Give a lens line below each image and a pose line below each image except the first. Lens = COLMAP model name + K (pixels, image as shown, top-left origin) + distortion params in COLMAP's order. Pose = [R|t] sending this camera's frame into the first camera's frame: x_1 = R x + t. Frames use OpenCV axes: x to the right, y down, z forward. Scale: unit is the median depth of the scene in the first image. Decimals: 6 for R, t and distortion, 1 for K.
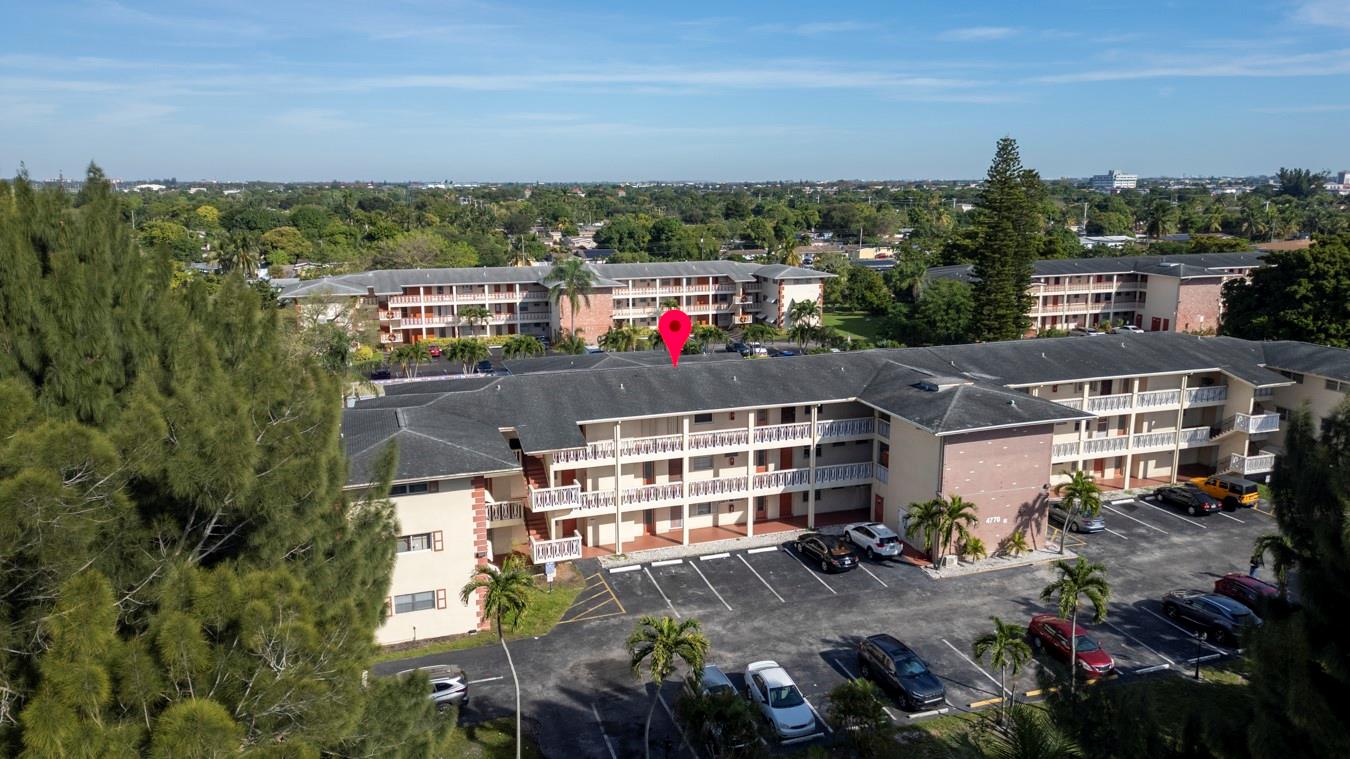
lens RADIAL K [[957.7, 0, 675.0], [0, 957.7, 379.5], [0, 0, 1]] dist [0.127213, -0.156077]
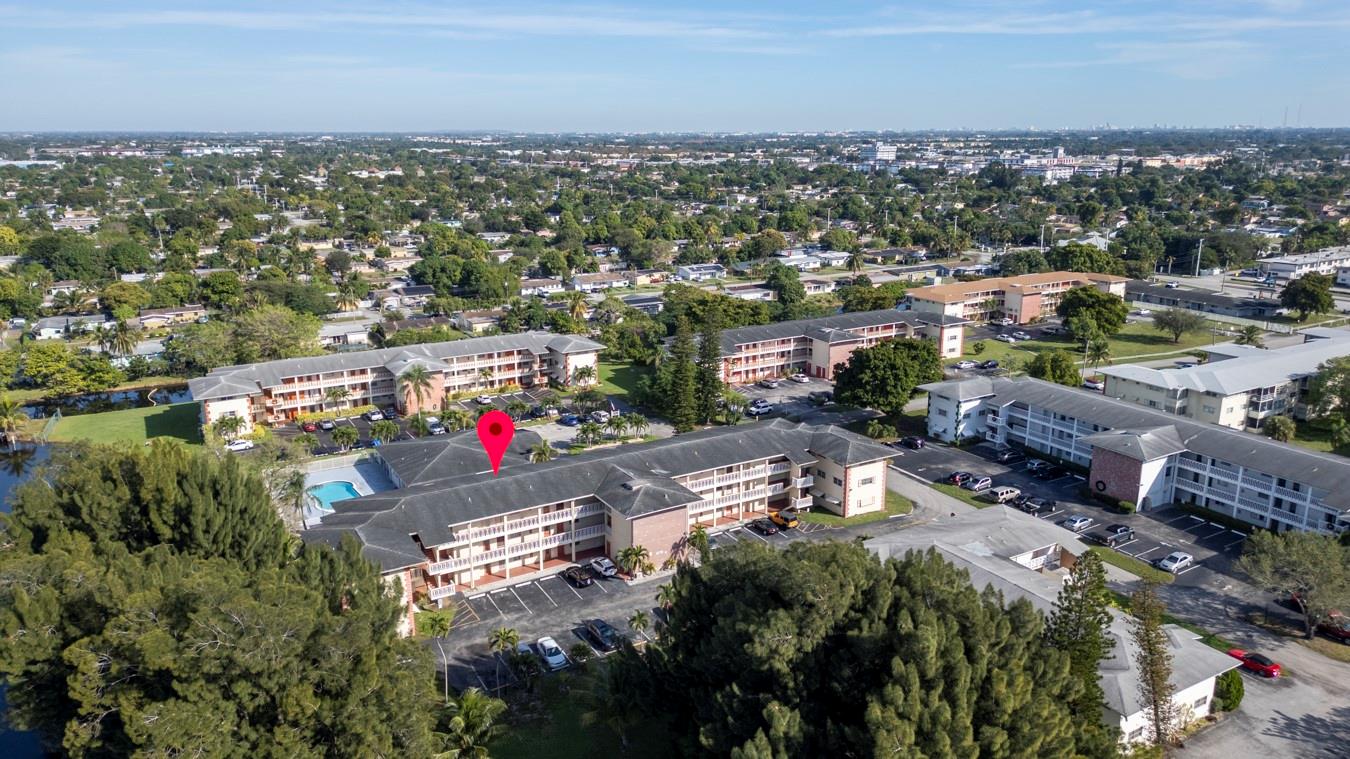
lens RADIAL K [[957.7, 0, 675.0], [0, 957.7, 379.5], [0, 0, 1]] dist [0.127213, -0.156077]
pose [[0.980008, -0.050894, 0.192341, -0.012336], [0.041191, 0.997685, 0.054113, -0.314078], [-0.194650, -0.045108, 0.979835, -0.935679]]
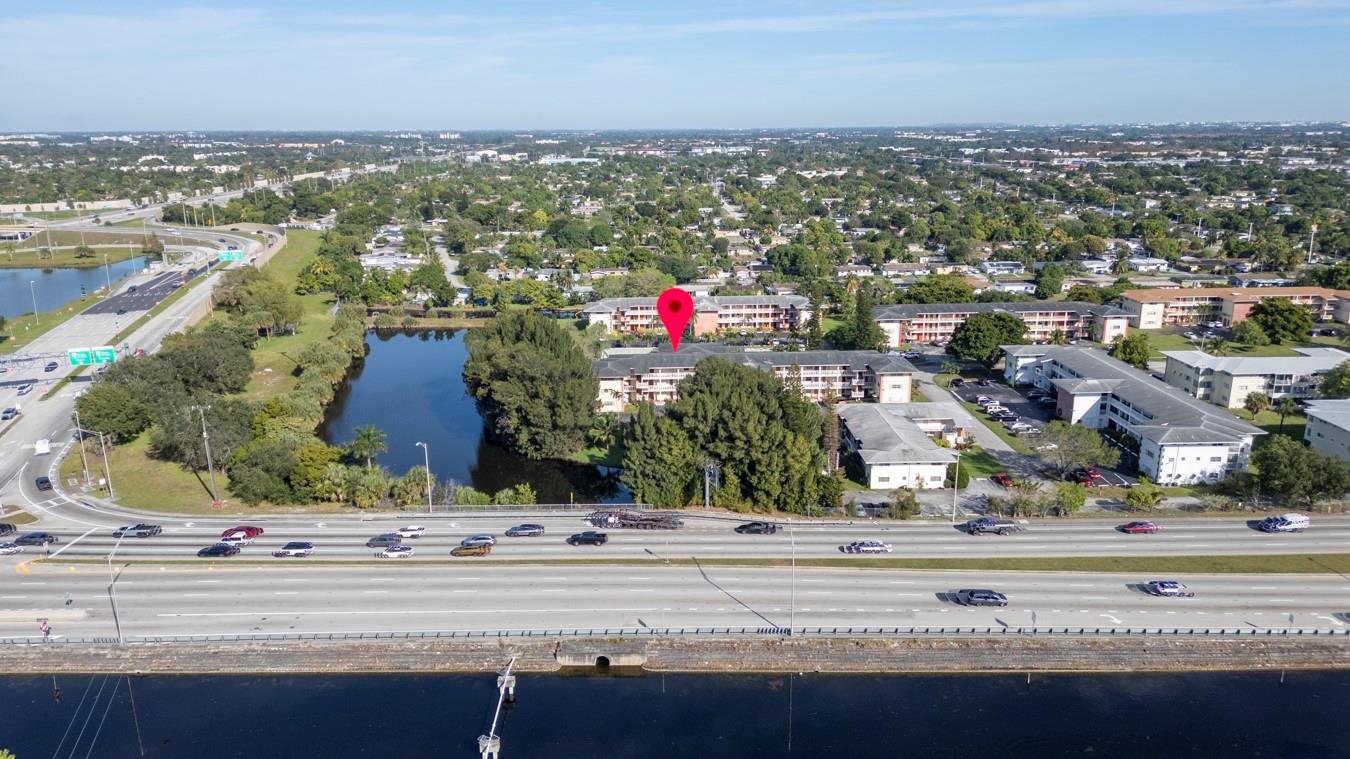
lens RADIAL K [[957.7, 0, 675.0], [0, 957.7, 379.5], [0, 0, 1]] dist [0.127213, -0.156077]
pose [[0.958681, 0.070241, -0.275676, 1.040443], [-0.054557, 0.996447, 0.064162, -0.160998], [0.279203, -0.046471, 0.959107, -2.659441]]
